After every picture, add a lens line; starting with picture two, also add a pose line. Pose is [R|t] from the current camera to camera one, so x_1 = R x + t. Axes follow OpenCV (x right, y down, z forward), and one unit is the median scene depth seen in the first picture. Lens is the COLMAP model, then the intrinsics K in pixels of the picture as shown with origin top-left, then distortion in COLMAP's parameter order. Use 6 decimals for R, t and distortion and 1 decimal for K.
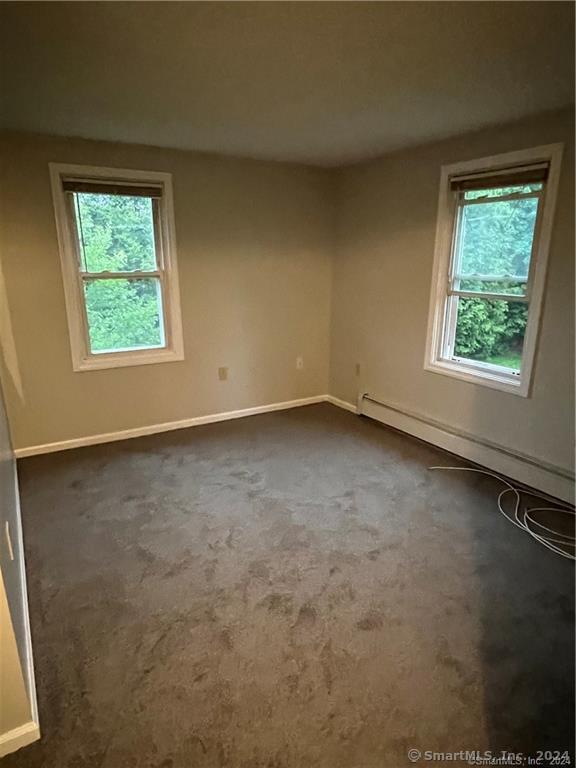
lens RADIAL K [[462.7, 0, 287.2], [0, 462.7, 387.6], [0, 0, 1]] dist [0.006056, -0.000323]
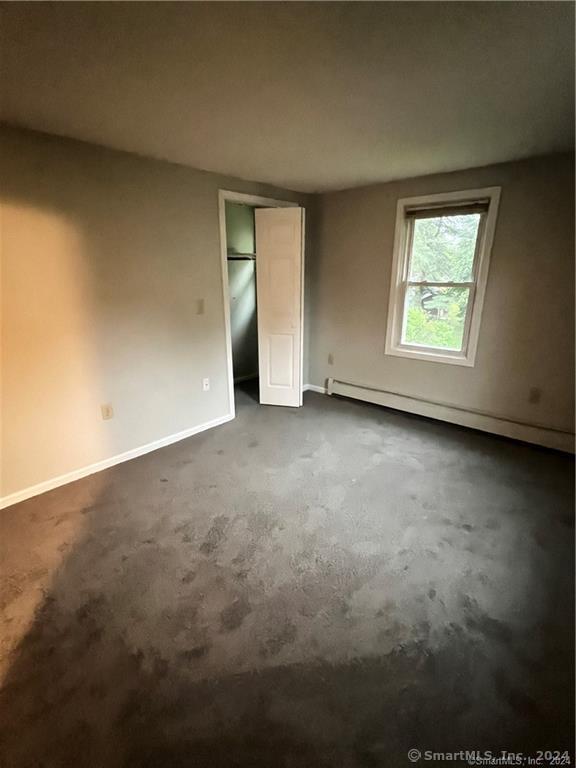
lens RADIAL K [[359.4, 0, 287.9], [0, 359.4, 381.2], [0, 0, 1]] dist [-0.002122, 0.002542]
pose [[0.943872, -0.118759, 0.308224, -0.338079], [0.111697, 0.992916, 0.040522, -0.042380], [-0.310853, -0.003819, 0.950450, 0.128834]]
